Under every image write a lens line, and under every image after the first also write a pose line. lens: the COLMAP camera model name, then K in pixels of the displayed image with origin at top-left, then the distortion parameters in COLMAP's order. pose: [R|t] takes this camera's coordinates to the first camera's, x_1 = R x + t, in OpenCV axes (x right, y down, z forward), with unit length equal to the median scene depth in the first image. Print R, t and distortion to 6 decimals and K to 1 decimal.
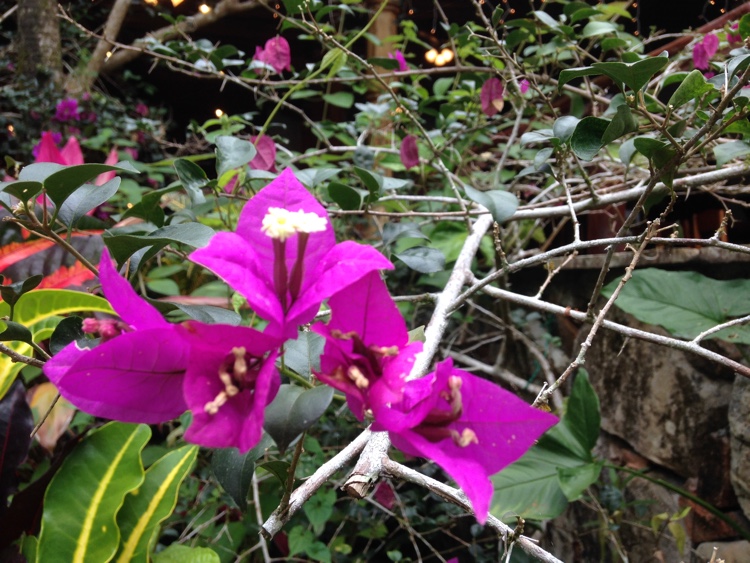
lens RADIAL K [[719.9, 0, 374.2], [0, 719.9, 280.8], [0, 0, 1]] dist [0.093959, 0.000000]
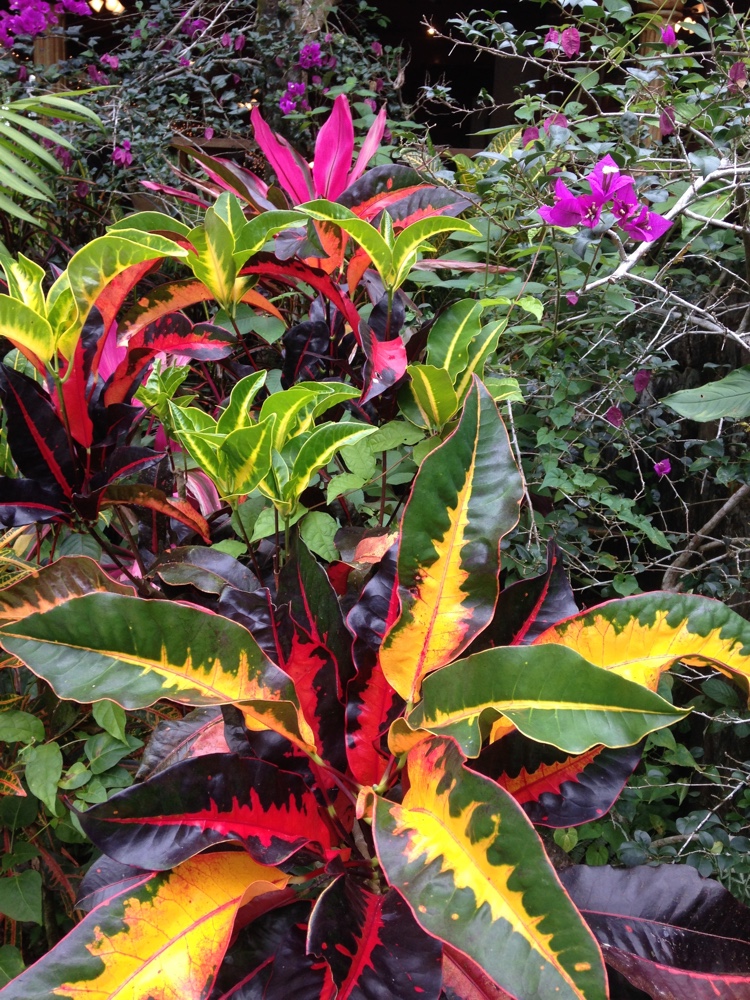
lens RADIAL K [[959.9, 0, 377.7], [0, 959.9, 503.1], [0, 0, 1]] dist [0.093959, 0.000000]
pose [[0.970169, 0.091746, -0.224400, 0.003104], [-0.038173, 0.971889, 0.232323, 0.080055], [0.239407, -0.216826, 0.946399, -0.765275]]
